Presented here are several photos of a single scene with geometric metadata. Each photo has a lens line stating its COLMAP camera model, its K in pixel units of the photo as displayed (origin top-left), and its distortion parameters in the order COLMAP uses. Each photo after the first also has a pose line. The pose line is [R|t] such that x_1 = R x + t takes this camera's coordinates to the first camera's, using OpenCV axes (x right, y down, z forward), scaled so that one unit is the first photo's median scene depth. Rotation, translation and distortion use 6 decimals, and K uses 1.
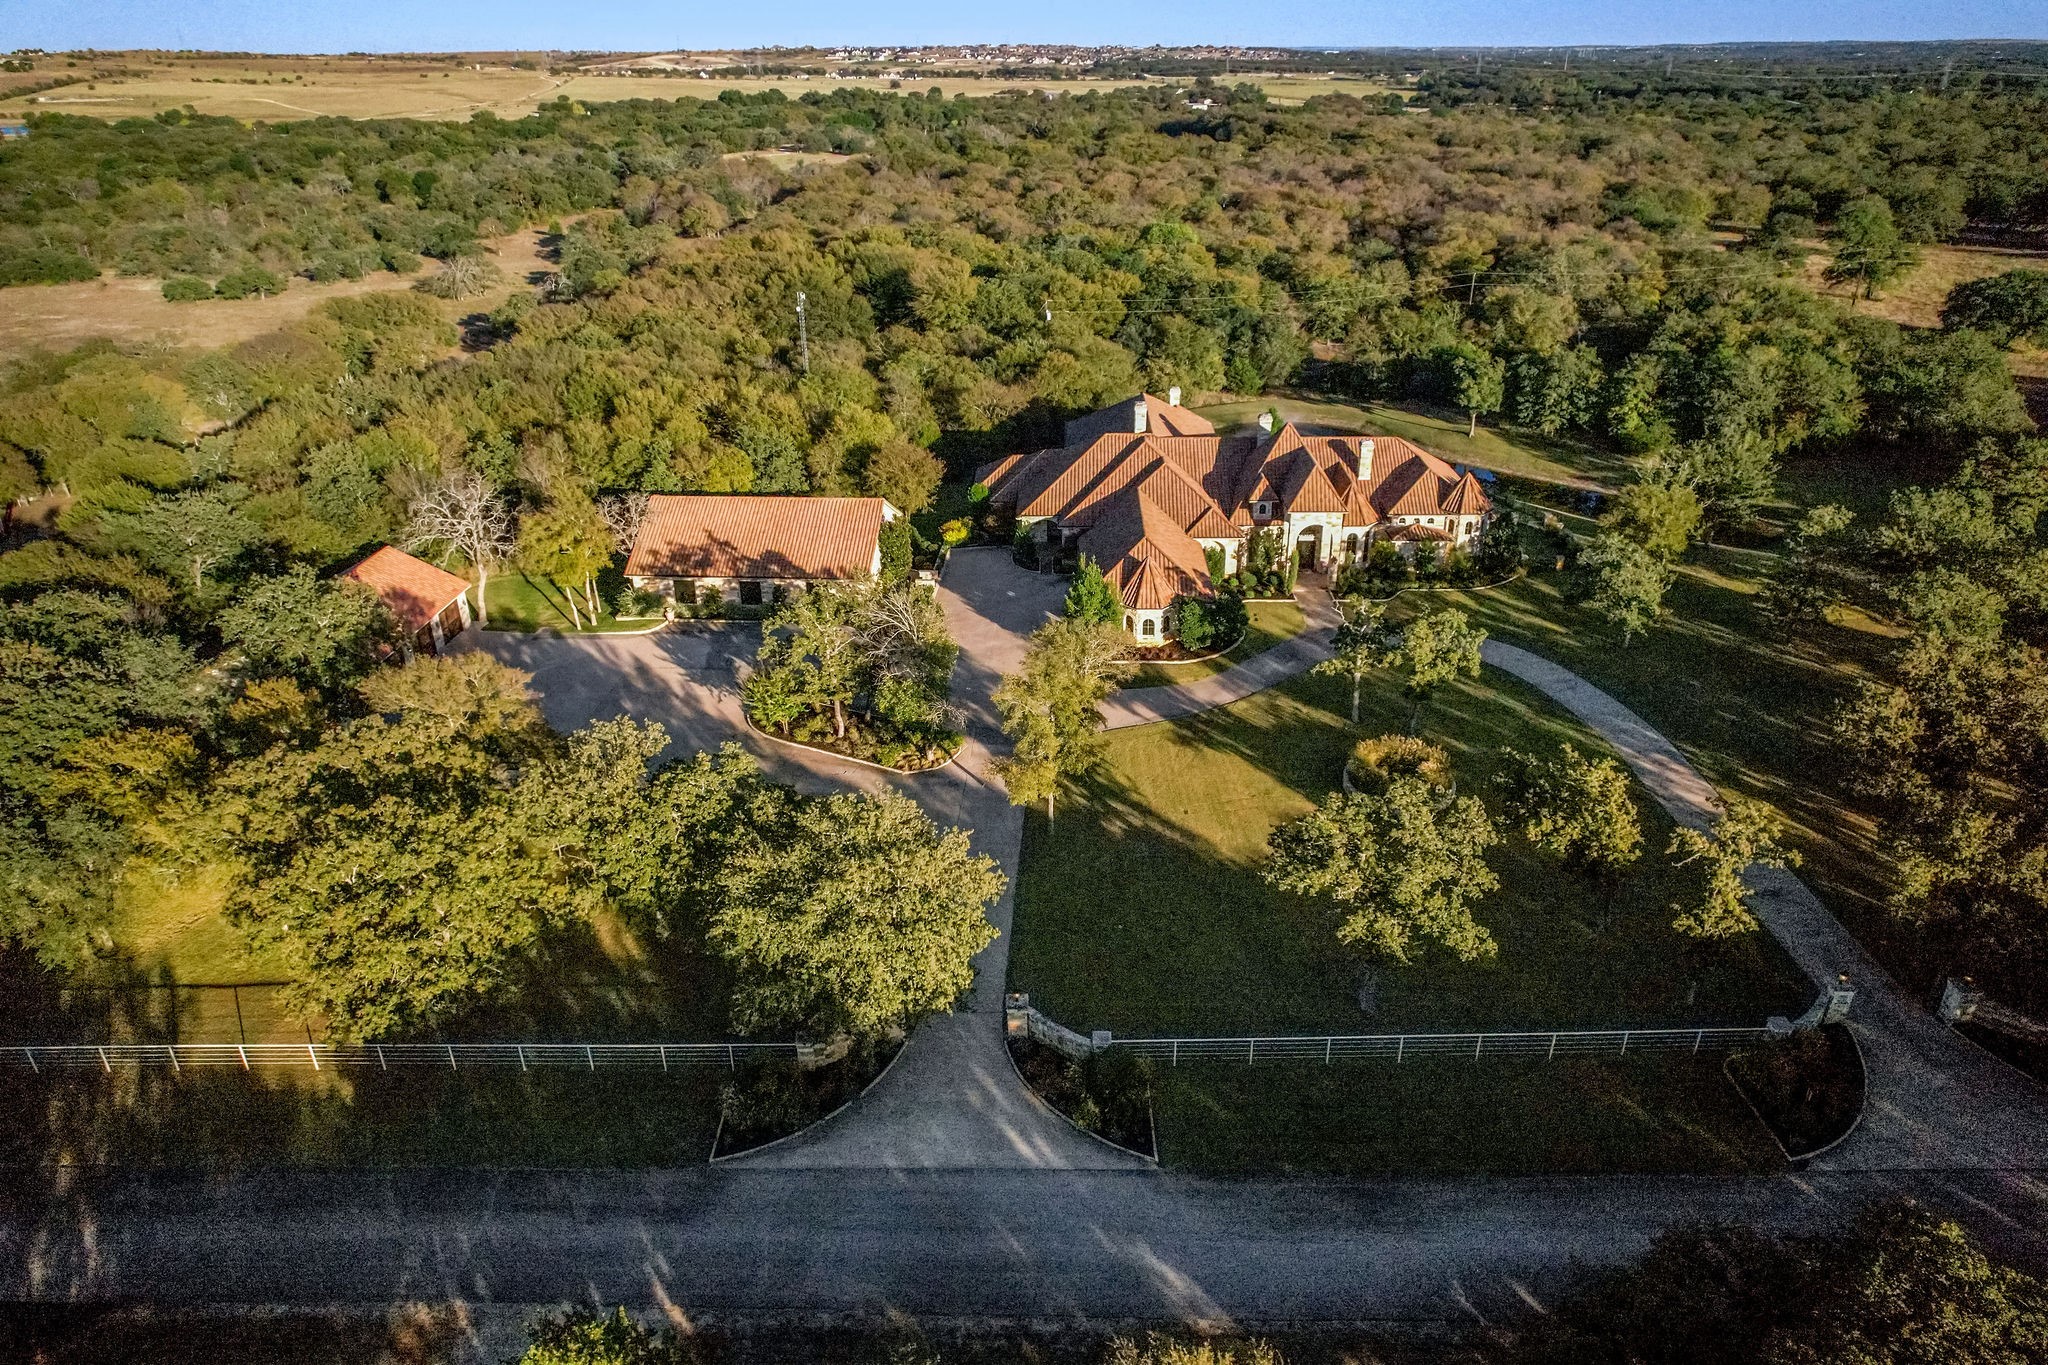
lens RADIAL K [[1304.7, 0, 1053.0], [0, 1304.7, 682.1], [0, 0, 1]] dist [-0.083275, 0.078511]
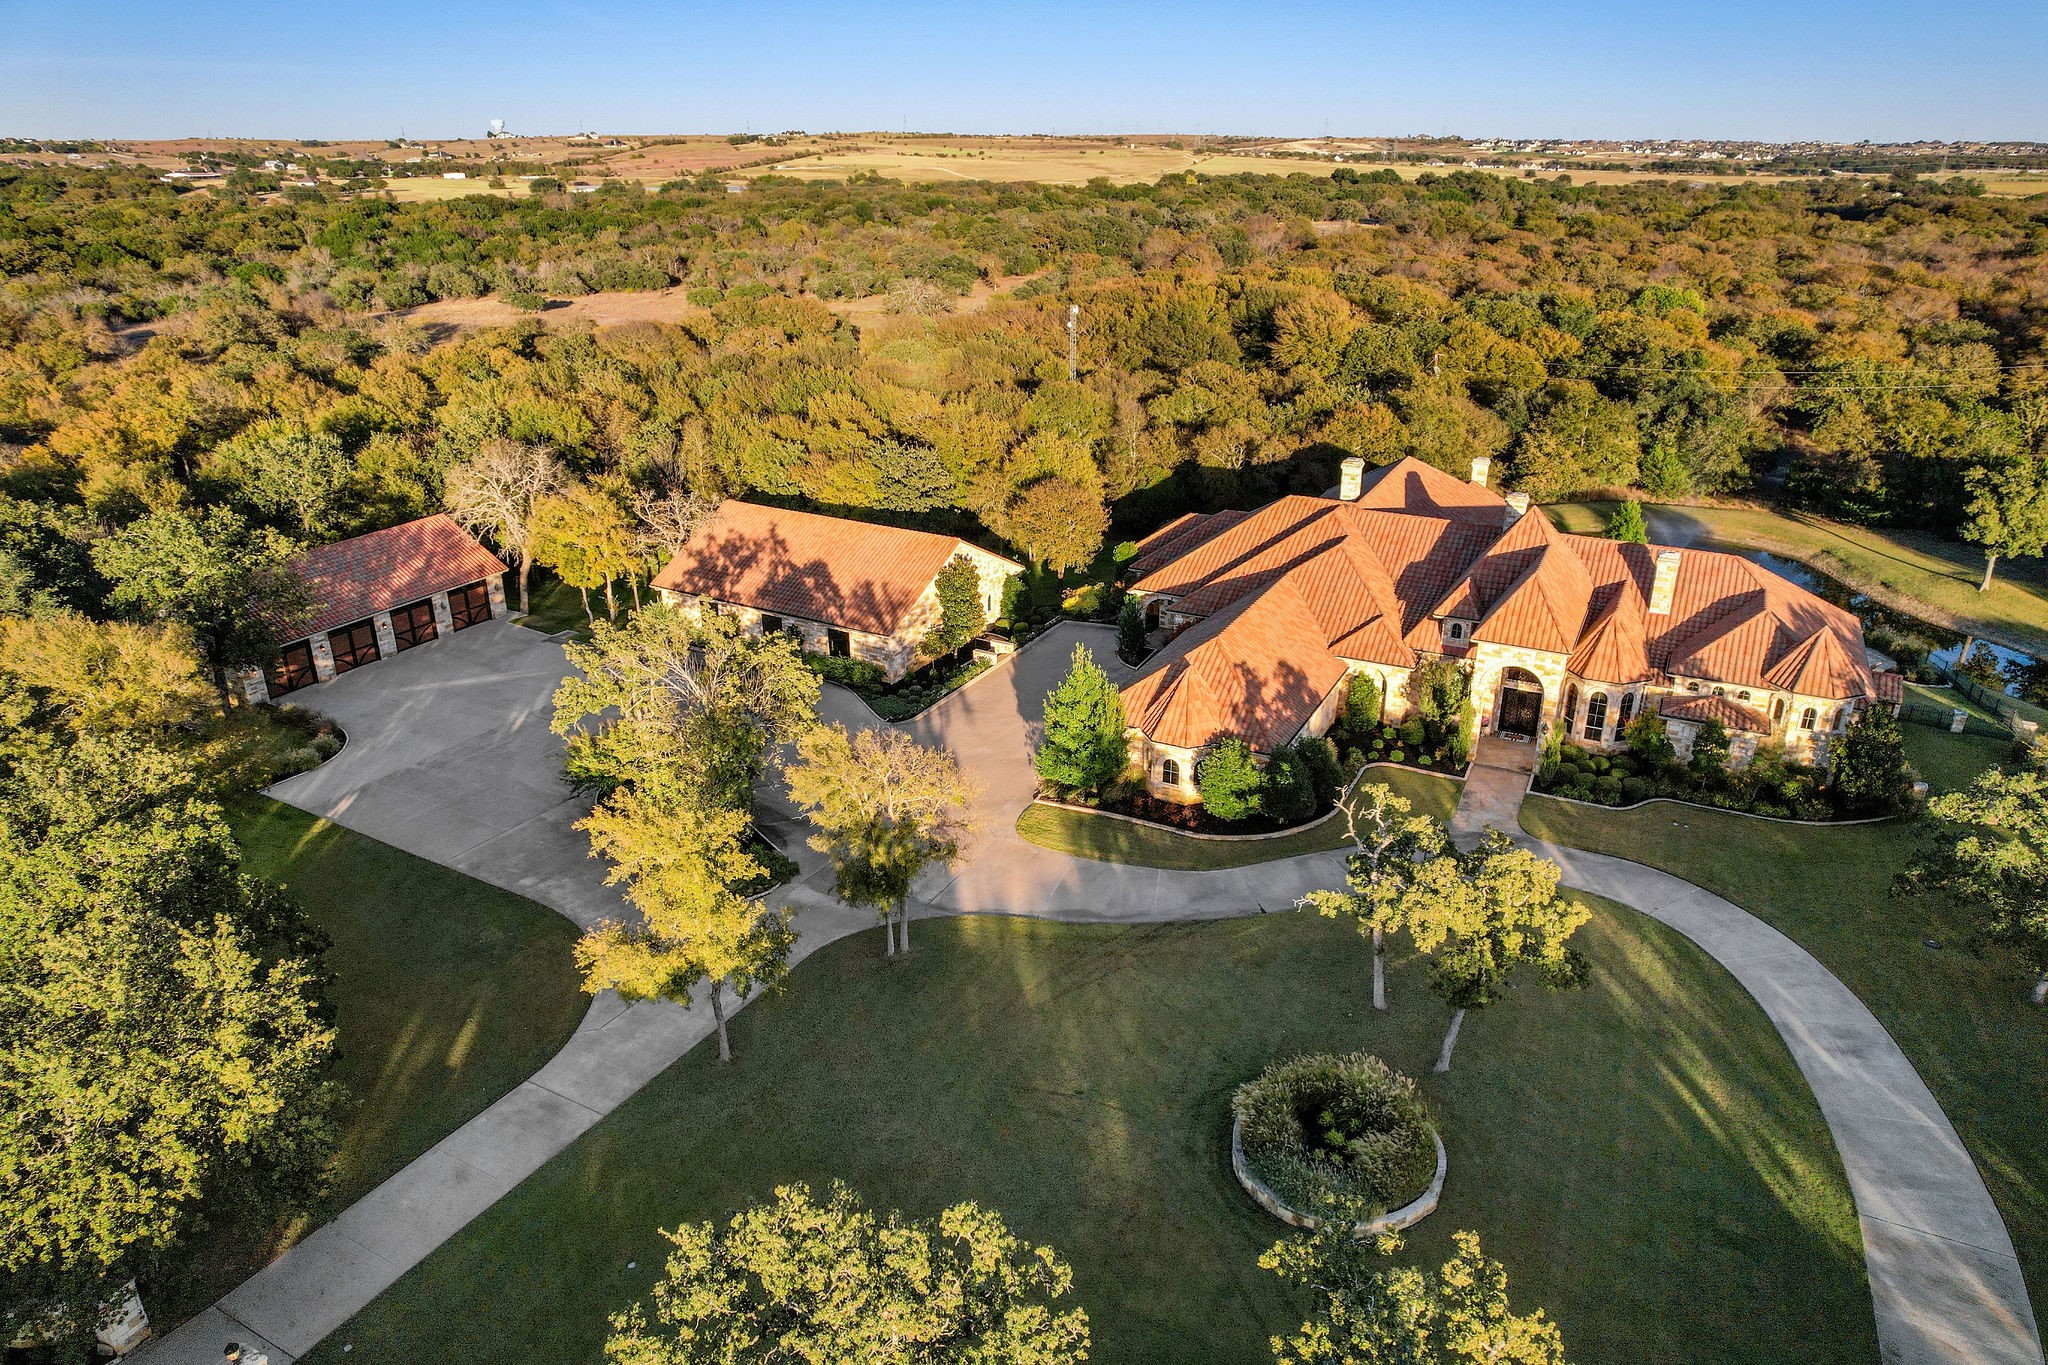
lens RADIAL K [[1304.7, 0, 1053.0], [0, 1304.7, 682.1], [0, 0, 1]] dist [-0.083275, 0.078511]
pose [[0.893771, 0.177479, -0.411917, 0.235942], [-0.202912, 0.979023, -0.018450, -0.051650], [0.400001, 0.100073, 0.911035, 0.313816]]
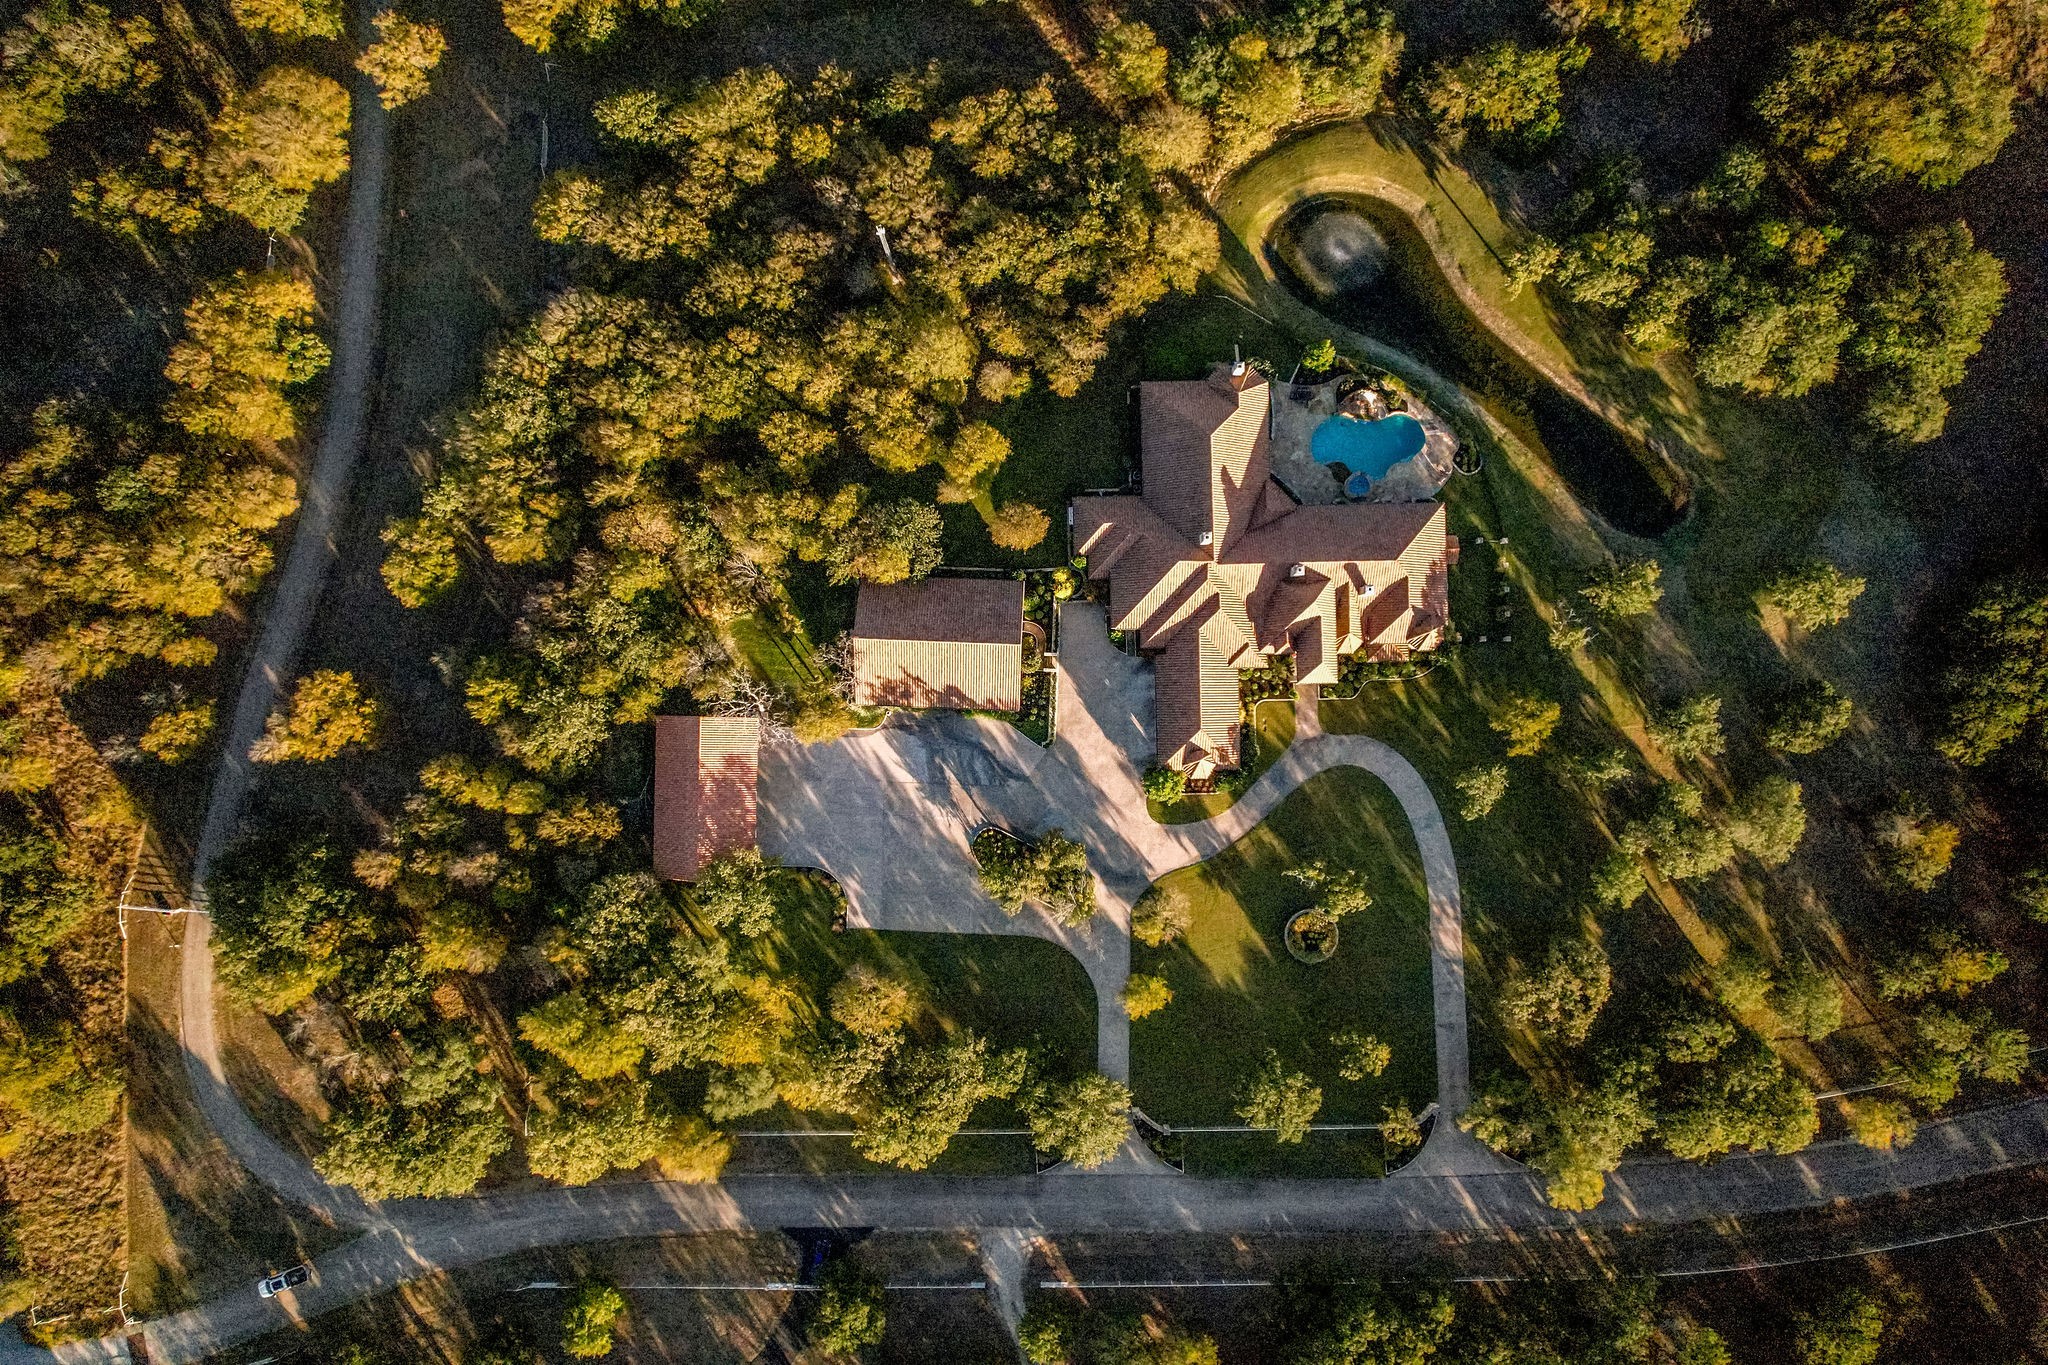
lens RADIAL K [[1304.7, 0, 1053.0], [0, 1304.7, 682.1], [0, 0, 1]] dist [-0.083275, 0.078511]
pose [[0.999754, -0.022033, 0.002349, -0.093800], [0.008723, 0.488799, 0.872353, -1.298617], [-0.020369, -0.872118, 0.488871, 0.246227]]
